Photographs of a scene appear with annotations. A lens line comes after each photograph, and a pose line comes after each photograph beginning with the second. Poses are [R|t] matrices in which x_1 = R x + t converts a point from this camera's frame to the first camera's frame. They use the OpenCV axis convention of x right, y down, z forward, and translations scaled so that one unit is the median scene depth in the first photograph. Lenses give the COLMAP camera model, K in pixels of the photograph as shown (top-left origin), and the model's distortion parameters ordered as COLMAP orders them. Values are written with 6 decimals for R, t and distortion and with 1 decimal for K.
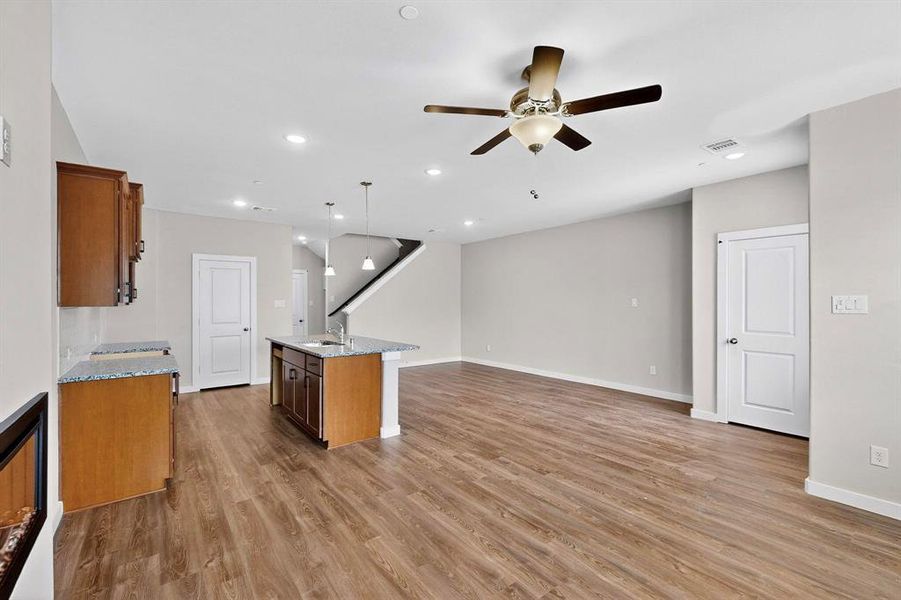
lens RADIAL K [[394.0, 0, 452.9], [0, 394.0, 300.3], [0, 0, 1]] dist [-0.001838, -0.000463]
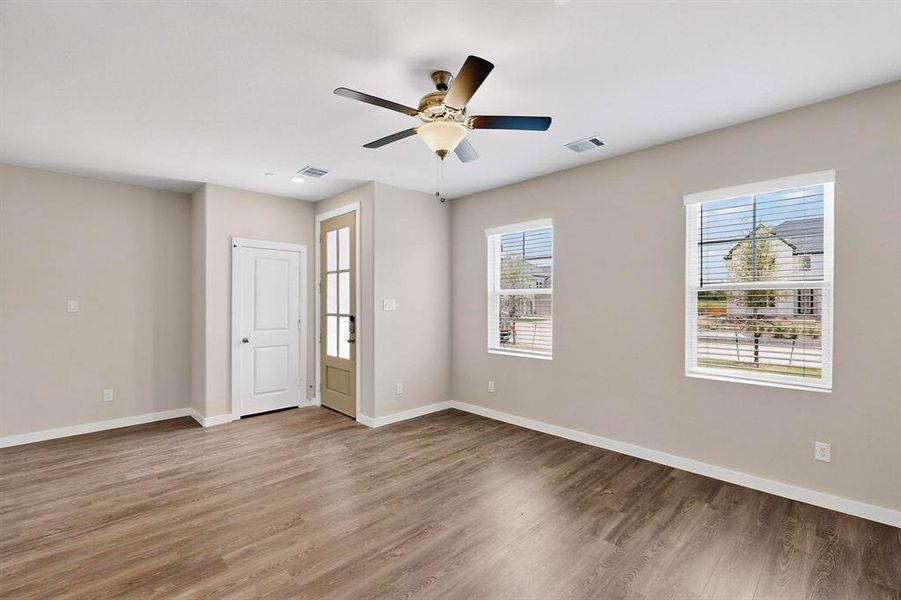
lens RADIAL K [[394.0, 0, 449.5], [0, 394.0, 302.9], [0, 0, 1]] dist [-0.001838, -0.000463]
pose [[-0.126108, 0.000018, 0.992017, -0.448416], [0.001213, 0.999999, 0.000136, 0.001913], [-0.992016, 0.001220, -0.126108, 0.613110]]
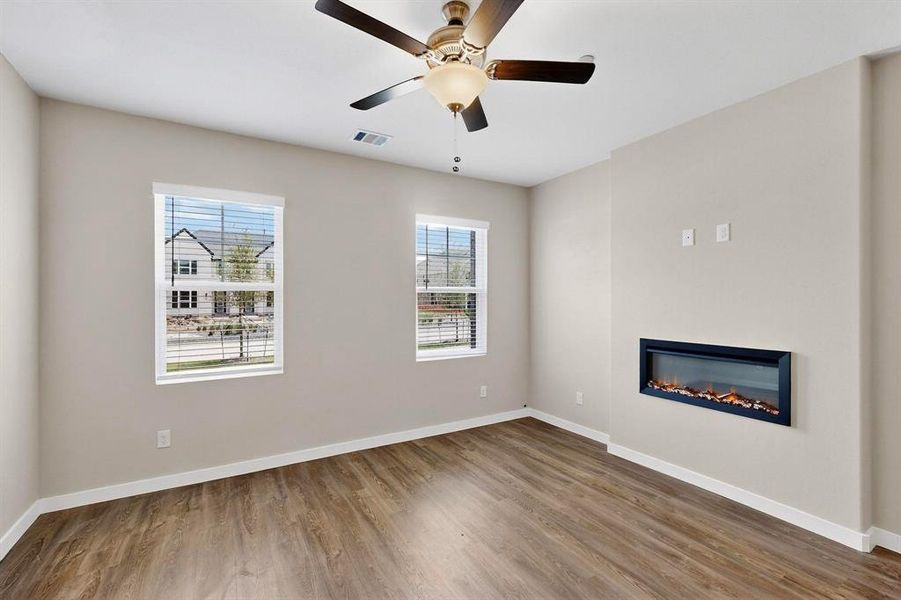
lens RADIAL K [[394.0, 0, 452.7], [0, 394.0, 297.5], [0, 0, 1]] dist [-0.001838, -0.000463]
pose [[-0.992903, 0.008650, 0.118609, 0.067759], [0.007739, 0.999937, -0.008142, 0.000625], [-0.118672, -0.007167, -0.992908, 0.993467]]
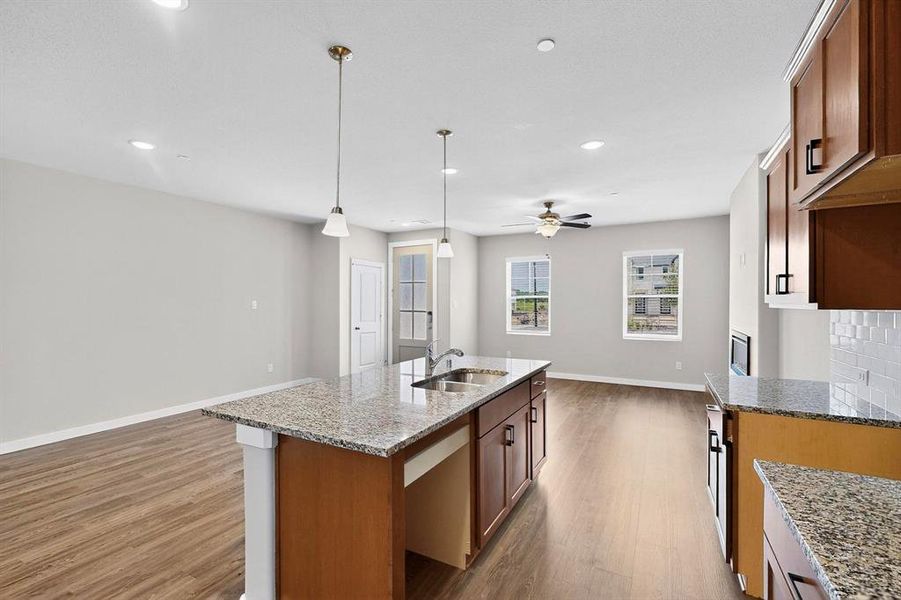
lens RADIAL K [[394.0, 0, 453.1], [0, 394.0, 303.0], [0, 0, 1]] dist [-0.001838, -0.000463]
pose [[-0.416898, 0.002009, 0.908951, -0.922832], [-0.001088, 0.999996, -0.002710, 0.005672], [-0.908953, -0.002119, -0.416894, 1.375433]]
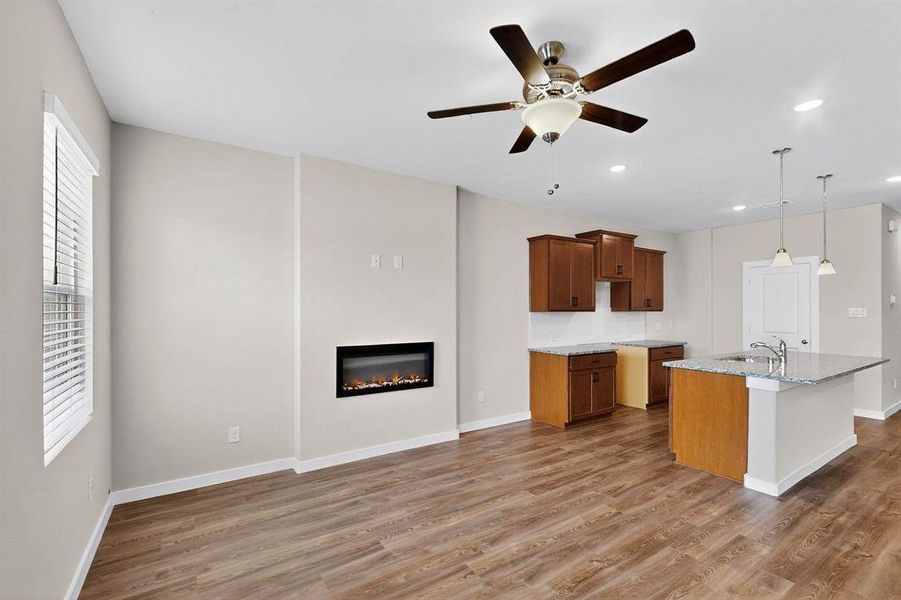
lens RADIAL K [[394.0, 0, 446.2], [0, 394.0, 310.0], [0, 0, 1]] dist [-0.001838, -0.000463]
pose [[-0.080735, 0.004965, -0.996723, 0.617051], [0.003538, 0.999983, 0.004695, -0.003007], [0.996729, -0.003147, -0.080751, 0.460222]]
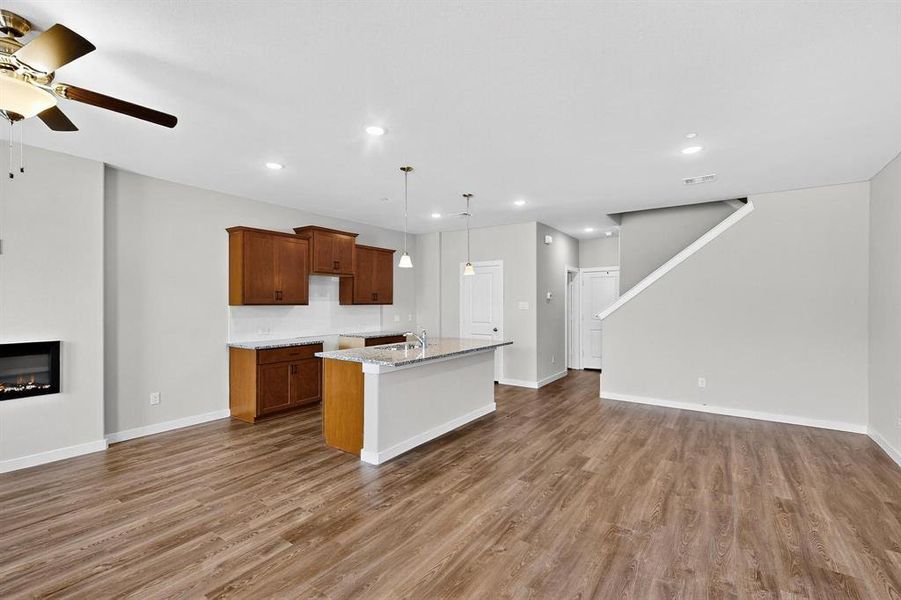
lens RADIAL K [[394.0, 0, 449.3], [0, 394.0, 300.7], [0, 0, 1]] dist [-0.001838, -0.000463]
pose [[0.303374, 0.000293, -0.952871, 0.695361], [-0.000575, 1.000000, 0.000124, -0.005079], [0.952871, 0.000511, 0.303374, 0.888052]]
